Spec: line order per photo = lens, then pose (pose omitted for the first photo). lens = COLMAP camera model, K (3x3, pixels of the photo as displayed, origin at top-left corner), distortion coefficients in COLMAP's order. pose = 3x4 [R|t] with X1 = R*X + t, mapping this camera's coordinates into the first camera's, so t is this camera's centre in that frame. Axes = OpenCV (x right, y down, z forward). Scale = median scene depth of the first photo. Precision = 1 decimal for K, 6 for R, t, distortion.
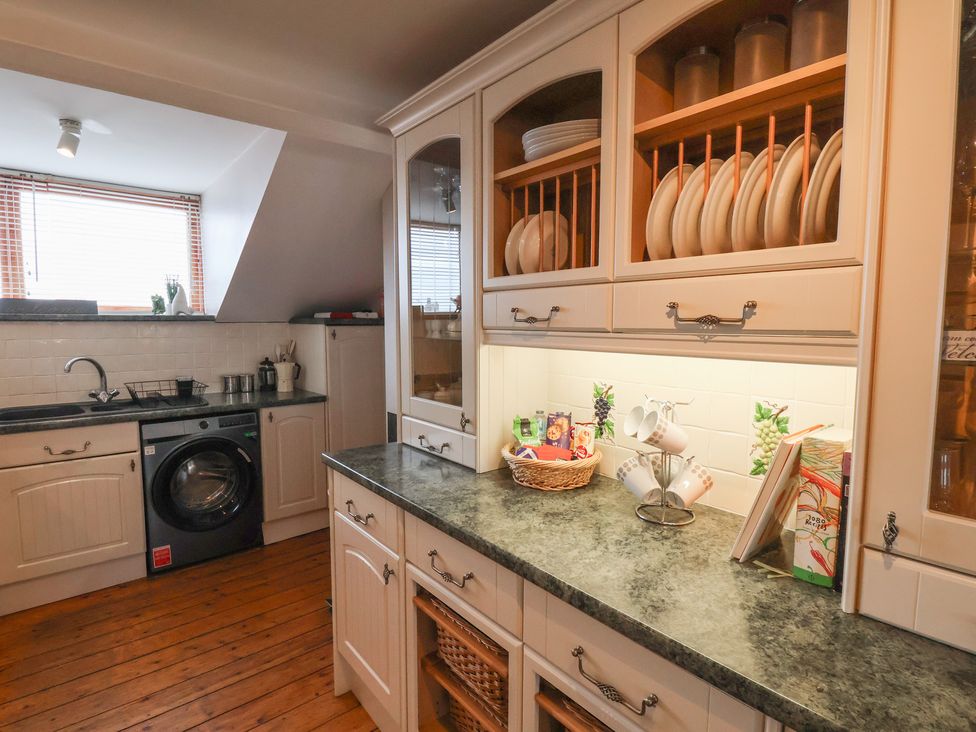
lens RADIAL K [[526.1, 0, 490.0], [0, 526.1, 369.6], [0, 0, 1]] dist [0.008685, -0.008737]
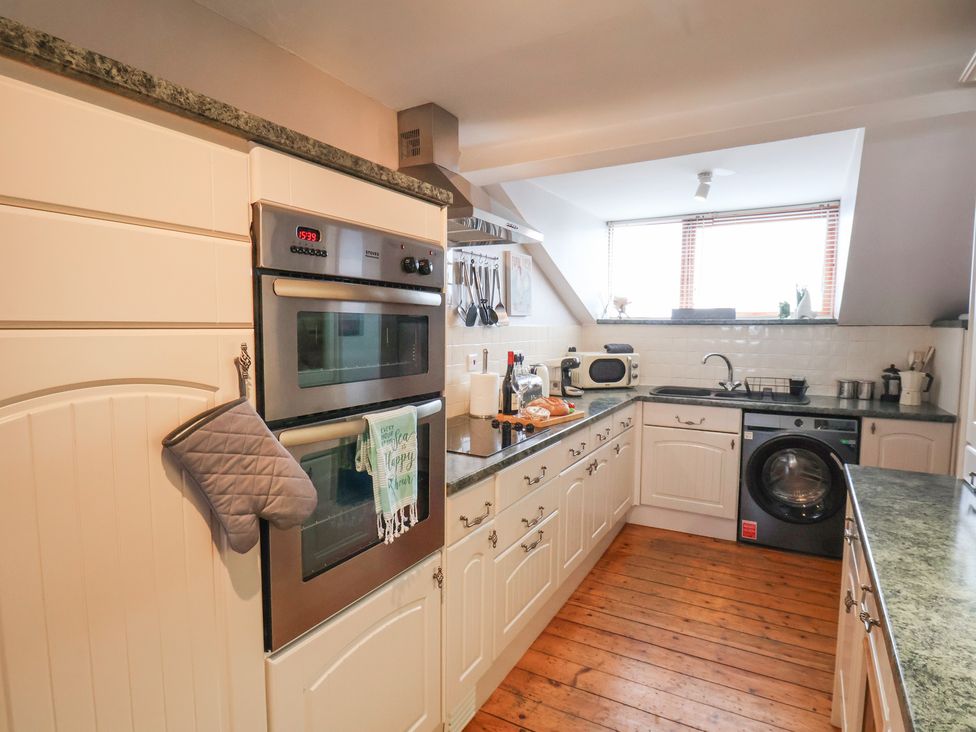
lens RADIAL K [[526.1, 0, 488.5], [0, 526.1, 365.1], [0, 0, 1]] dist [0.008685, -0.008737]
pose [[0.349785, 0.068675, -0.934309, 0.209480], [-0.084635, 0.995548, 0.041491, -0.000824], [0.932999, 0.064562, 0.354040, 0.039859]]
